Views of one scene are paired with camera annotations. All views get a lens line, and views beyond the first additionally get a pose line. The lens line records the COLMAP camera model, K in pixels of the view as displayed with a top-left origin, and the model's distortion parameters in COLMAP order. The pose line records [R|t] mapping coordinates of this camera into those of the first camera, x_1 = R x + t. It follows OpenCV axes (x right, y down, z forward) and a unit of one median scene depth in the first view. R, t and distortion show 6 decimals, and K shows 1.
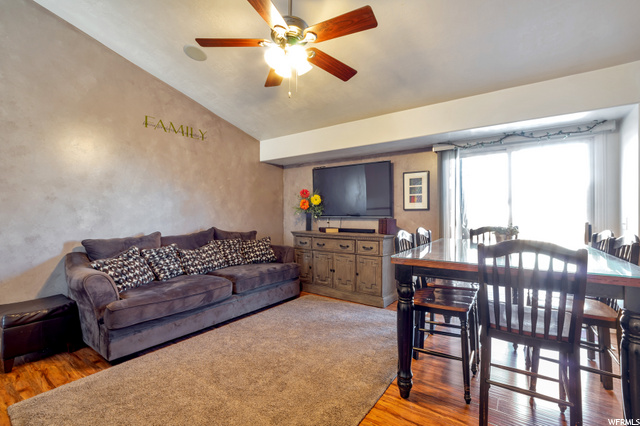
lens RADIAL K [[285.5, 0, 324.1], [0, 285.5, 214.7], [0, 0, 1]] dist [-0.021879, 0.000306]
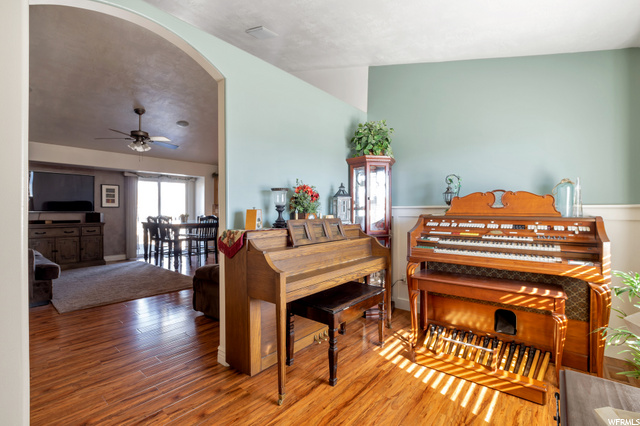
lens RADIAL K [[285.5, 0, 307.7], [0, 285.5, 209.2], [0, 0, 1]] dist [-0.021879, 0.000306]
pose [[0.126836, 0.001485, 0.991923, -1.203484], [-0.012569, 0.999921, 0.000111, -0.020900], [-0.991844, -0.012482, 0.126845, -0.379311]]
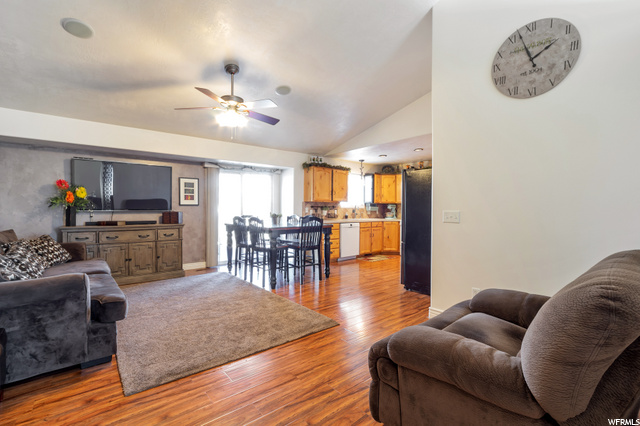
lens RADIAL K [[285.5, 0, 316.9], [0, 285.5, 208.9], [0, 0, 1]] dist [-0.021879, 0.000306]
pose [[0.287687, -0.007491, 0.957695, -0.847015], [-0.011613, 0.999869, 0.011310, -0.022299], [-0.957654, -0.014376, 0.287562, -0.008091]]
